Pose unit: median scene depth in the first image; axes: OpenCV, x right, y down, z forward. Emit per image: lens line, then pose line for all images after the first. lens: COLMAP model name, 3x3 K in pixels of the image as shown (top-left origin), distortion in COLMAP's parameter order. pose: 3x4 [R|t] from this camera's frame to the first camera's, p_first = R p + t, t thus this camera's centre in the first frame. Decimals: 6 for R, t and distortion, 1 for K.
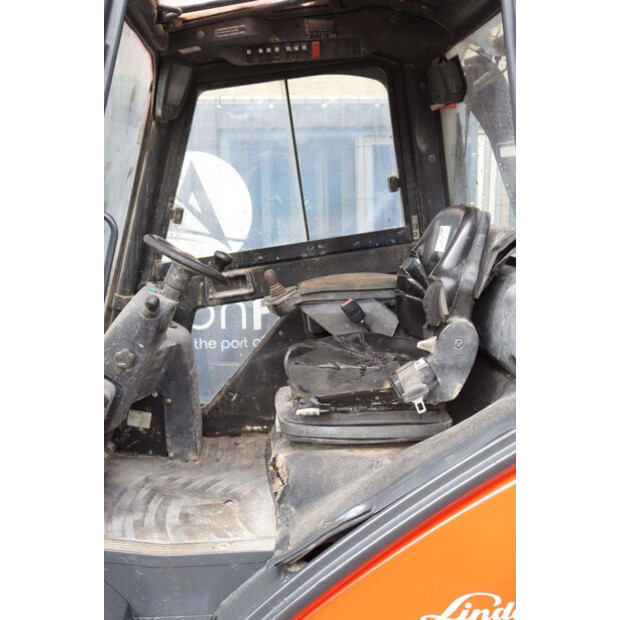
lens RADIAL K [[692.2, 0, 308.1], [0, 692.2, 308.0], [0, 0, 1]] dist [-0.008427, 0.022893]
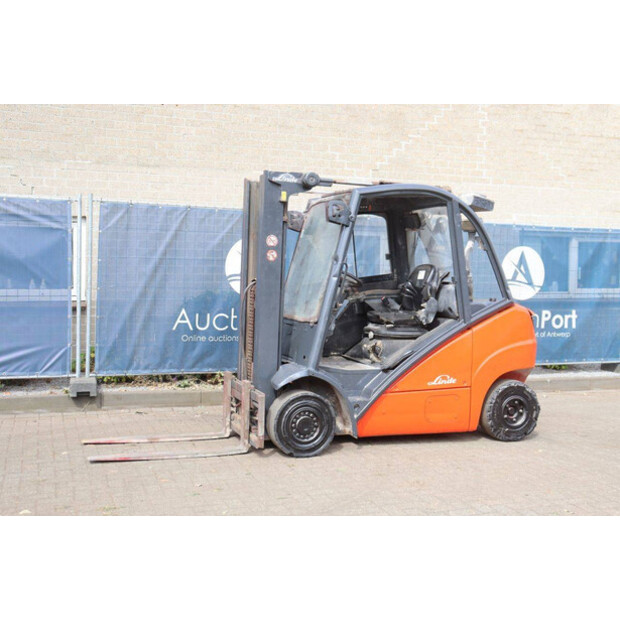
lens RADIAL K [[745.3, 0, 313.5], [0, 745.3, 306.8], [0, 0, 1]] dist [-0.000506, 0.075560]
pose [[0.957919, 0.018605, 0.286435, -1.034752], [0.012768, 0.994148, -0.107273, 0.333186], [-0.286754, 0.106416, 0.952075, -1.709480]]
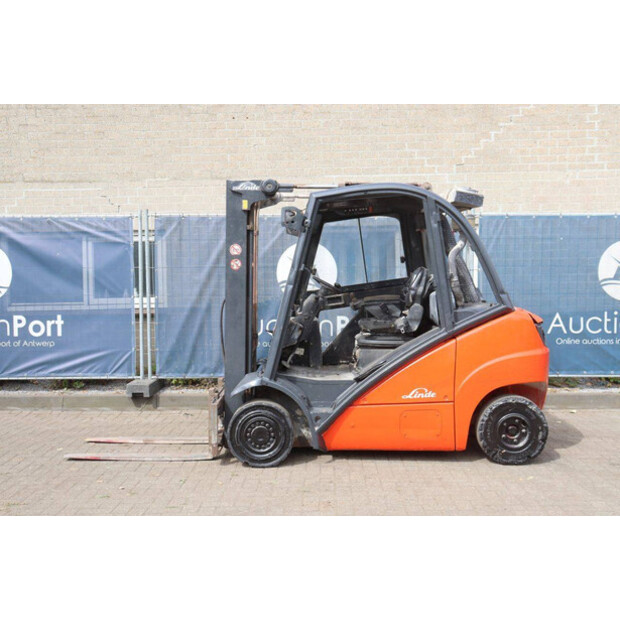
lens RADIAL K [[745.3, 0, 313.5], [0, 745.3, 306.8], [0, 0, 1]] dist [-0.000506, 0.075560]
pose [[0.997484, 0.008987, -0.070326, -0.002934], [-0.016375, 0.994318, -0.105181, 0.293785], [0.068981, 0.106067, 0.991963, -1.767459]]
